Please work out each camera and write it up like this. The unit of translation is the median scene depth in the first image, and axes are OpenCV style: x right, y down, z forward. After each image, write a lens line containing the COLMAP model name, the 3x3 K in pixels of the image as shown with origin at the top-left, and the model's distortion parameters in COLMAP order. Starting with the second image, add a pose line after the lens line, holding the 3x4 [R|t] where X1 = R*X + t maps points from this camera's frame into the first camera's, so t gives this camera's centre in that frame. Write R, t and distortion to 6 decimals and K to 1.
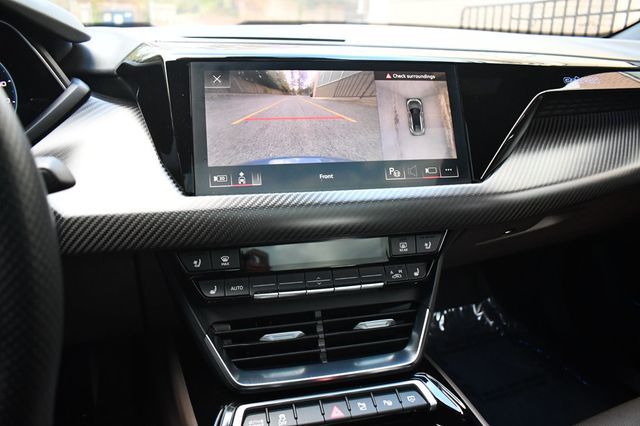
lens RADIAL K [[487.3, 0, 315.9], [0, 487.3, 213.4], [0, 0, 1]] dist [-0.087072, 0.013014]
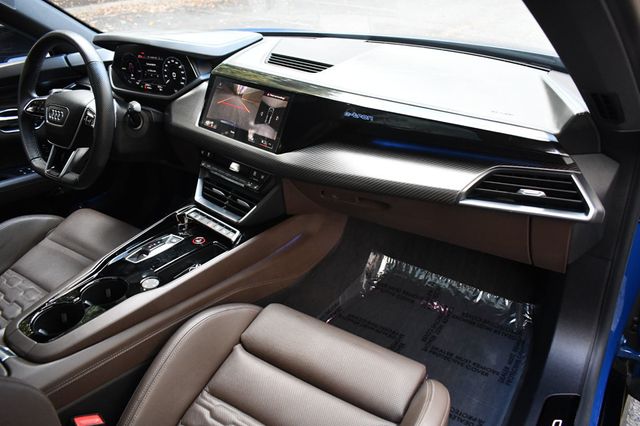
lens RADIAL K [[487.3, 0, 315.1], [0, 487.3, 213.4], [0, 0, 1]] dist [-0.087072, 0.013014]
pose [[0.551884, 0.368389, -0.748140, 2.078875], [-0.261885, 0.928311, 0.263921, -0.421606], [0.791732, 0.050273, 0.608796, -0.103431]]
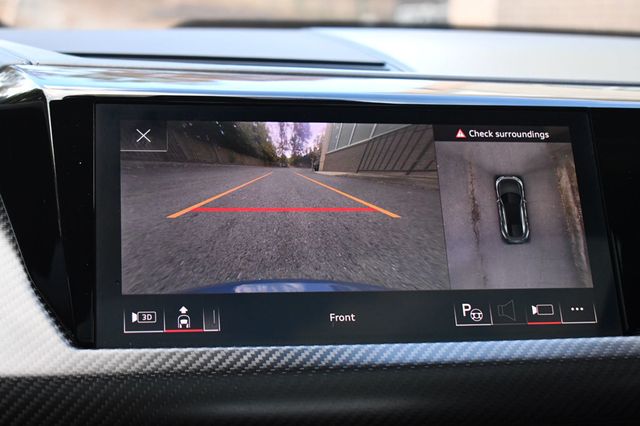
lens RADIAL K [[1191.5, 0, 320.6], [0, 1191.5, 215.3], [0, 0, 1]] dist [0.026071, 0.000000]
pose [[0.999896, 0.012174, -0.007709, 0.006218], [-0.013452, 0.980385, -0.196634, 0.068148], [0.005165, 0.196717, 0.980447, -0.286011]]
